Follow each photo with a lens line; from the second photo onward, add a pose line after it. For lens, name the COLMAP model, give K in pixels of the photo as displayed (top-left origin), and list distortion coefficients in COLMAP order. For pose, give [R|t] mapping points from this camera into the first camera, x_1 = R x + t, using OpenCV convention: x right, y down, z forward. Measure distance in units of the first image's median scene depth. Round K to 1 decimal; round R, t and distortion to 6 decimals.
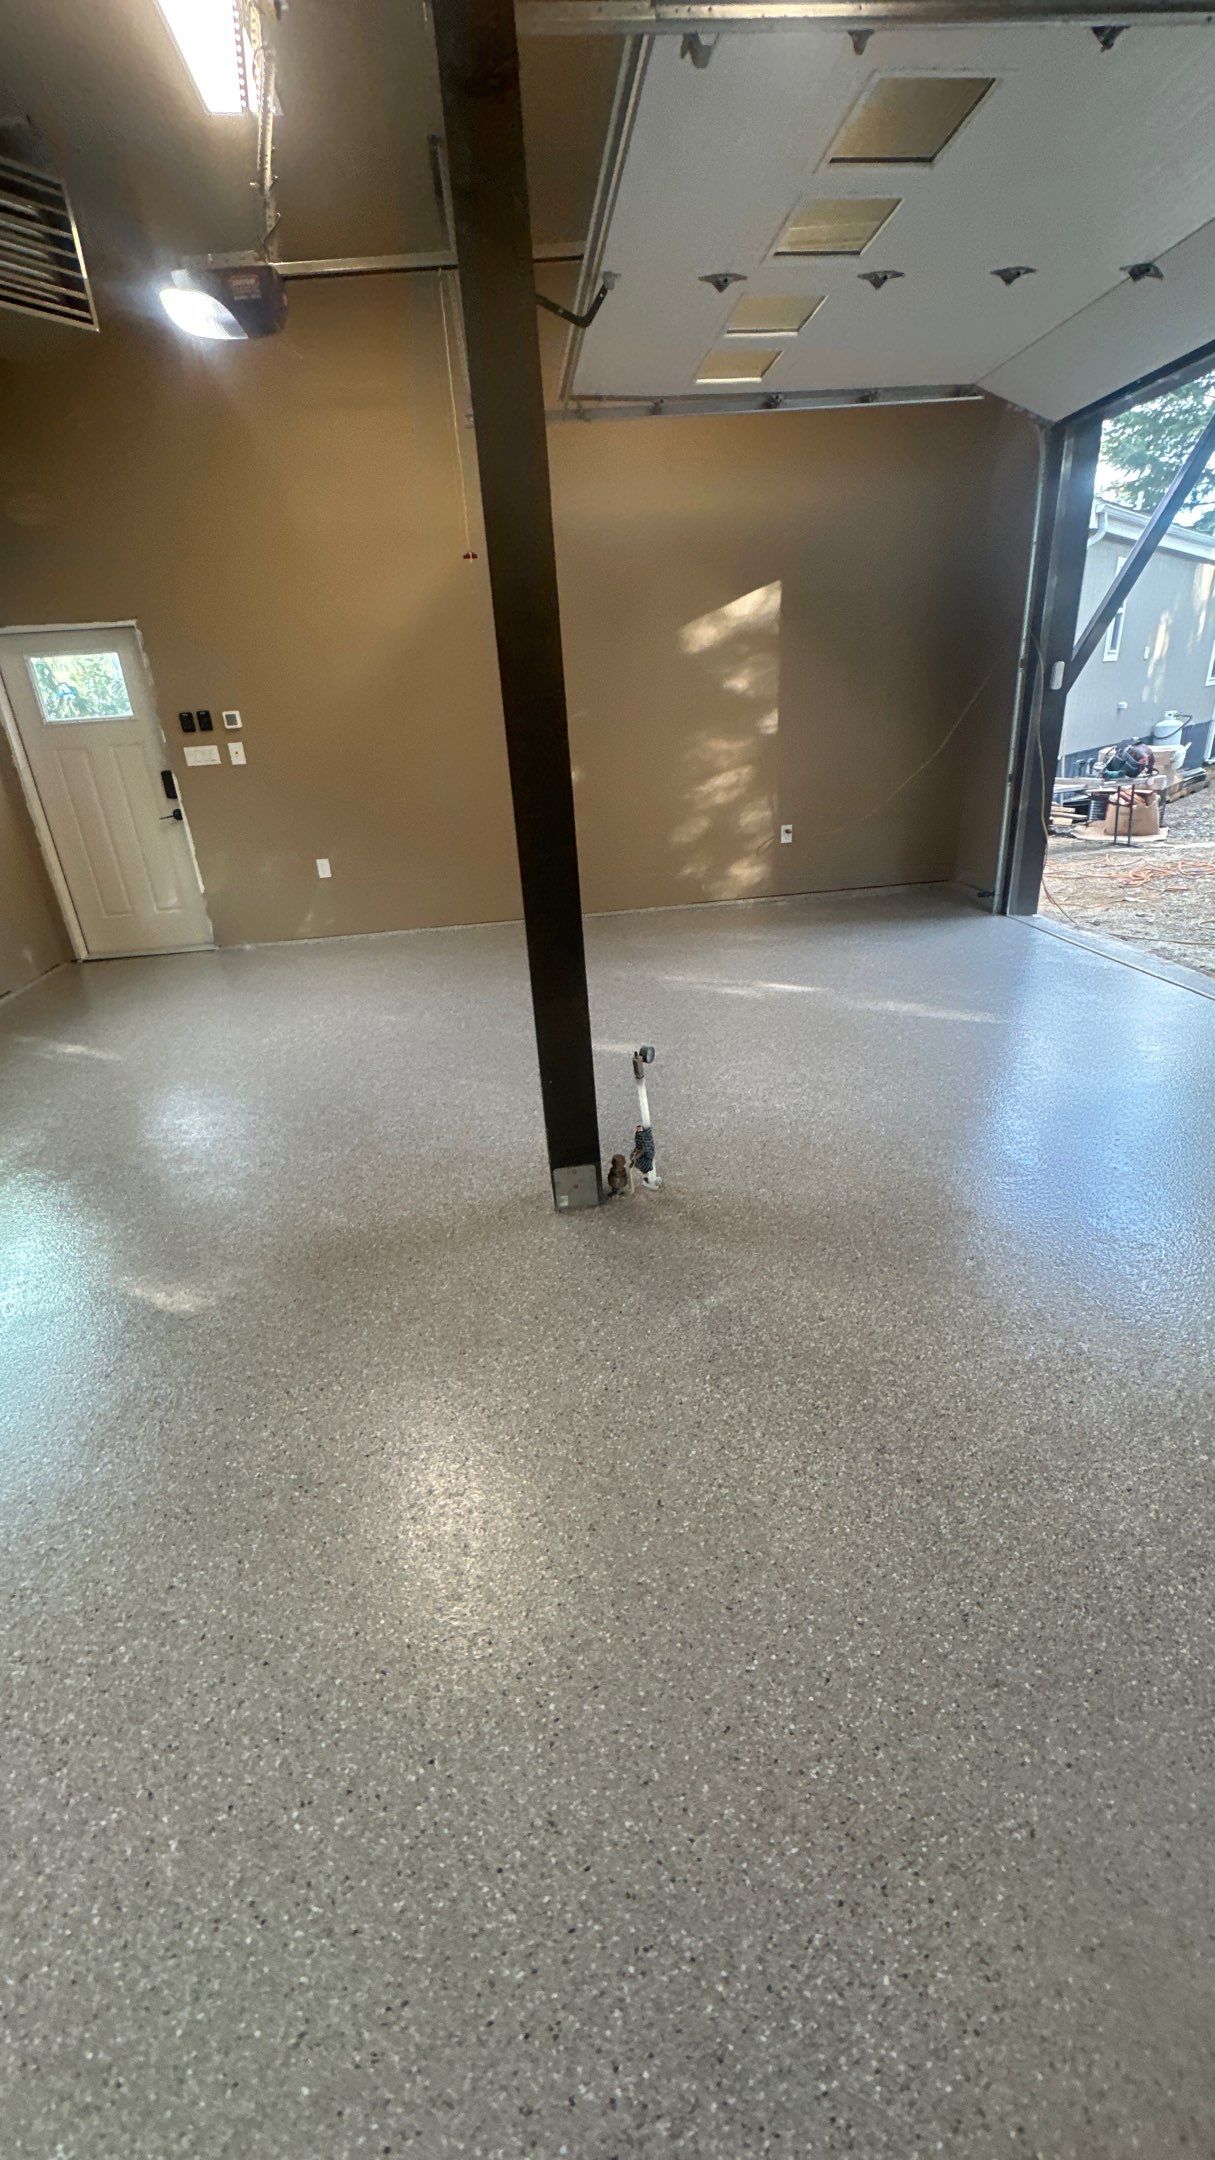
lens RADIAL K [[860.7, 0, 607.4], [0, 860.7, 1080.4], [0, 0, 1]] dist [-0.001863, 0.000446]
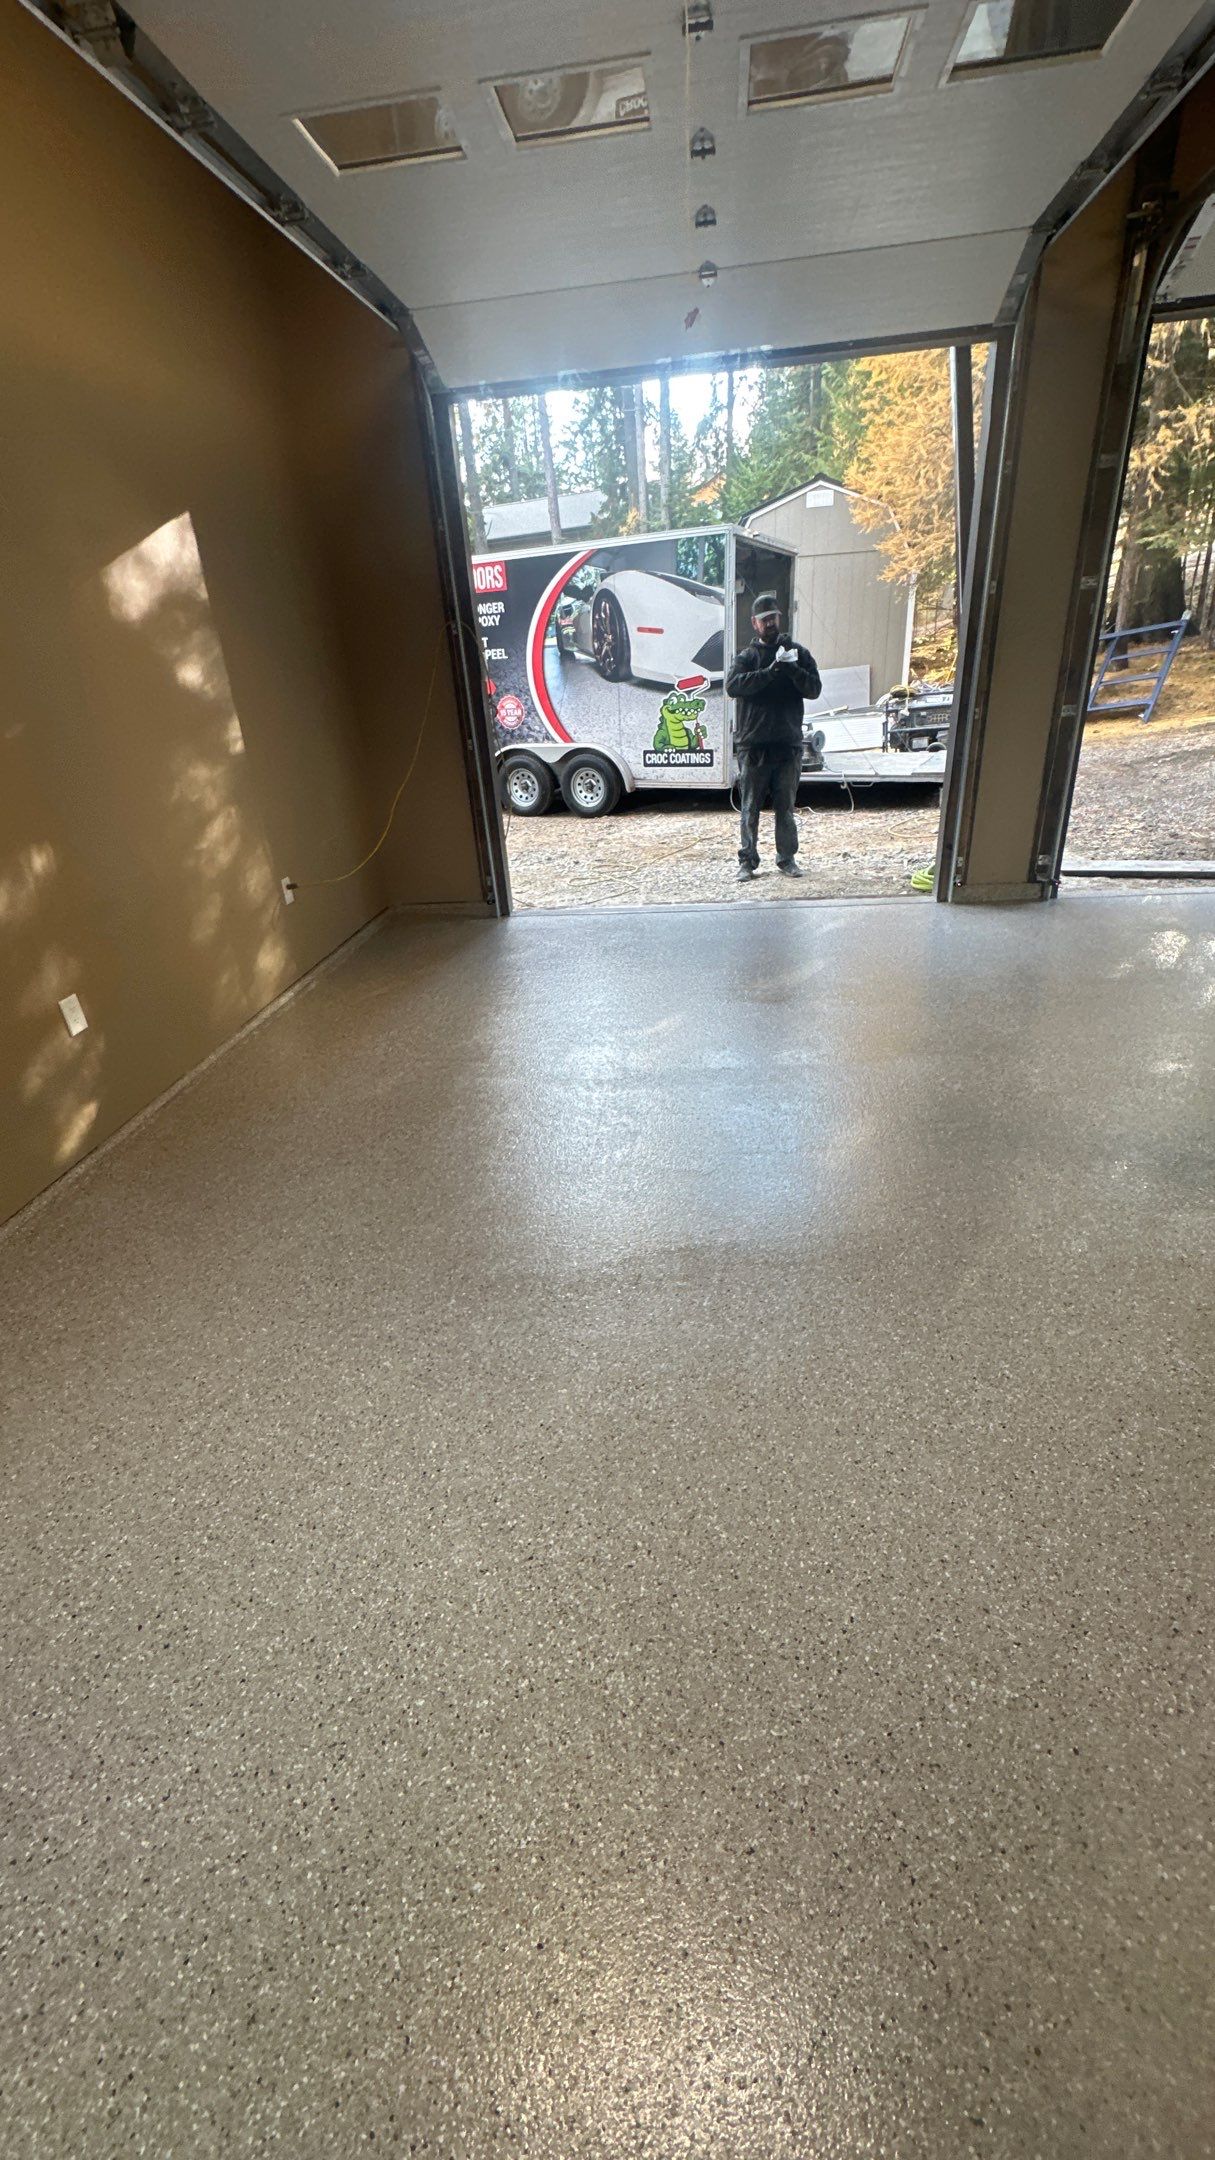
lens RADIAL K [[860.7, 0, 609.9], [0, 860.7, 1076.2], [0, 0, 1]] dist [-0.001863, 0.000446]
pose [[0.236199, -0.393393, 0.888511, -0.452338], [0.437096, 0.859666, 0.264425, -0.251085], [-0.867846, 0.325908, 0.375003, 0.615788]]
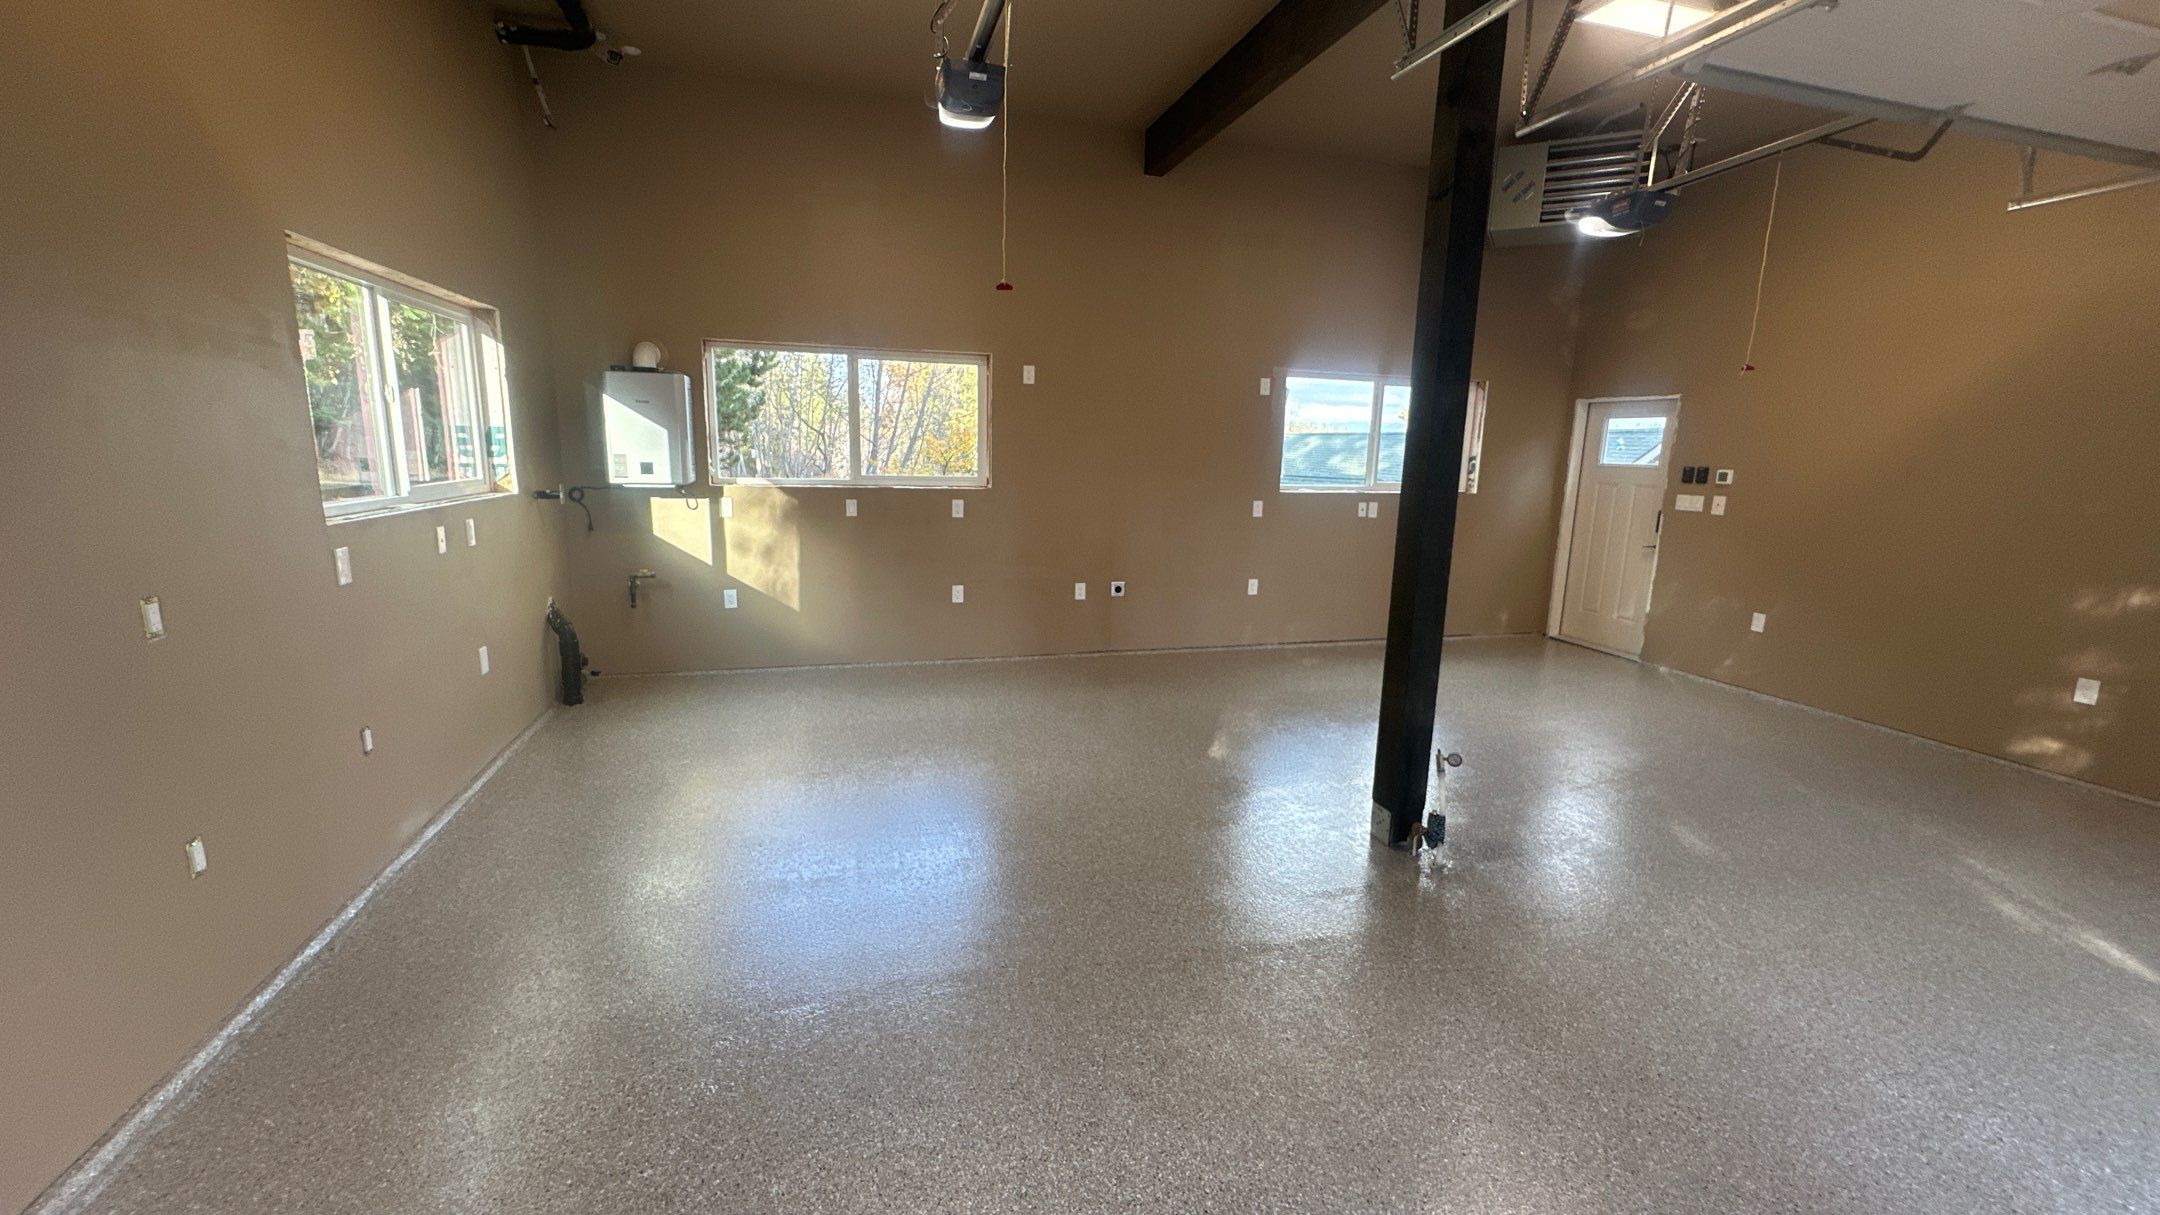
lens RADIAL K [[860.7, 0, 1082.9], [0, 860.7, 604.5], [0, 0, 1]] dist [-0.001863, 0.000446]
pose [[0.157089, 0.245787, -0.956510, 0.519423], [-0.427804, 0.889882, 0.158408, -0.092078], [0.890116, 0.384315, 0.244939, 0.053404]]
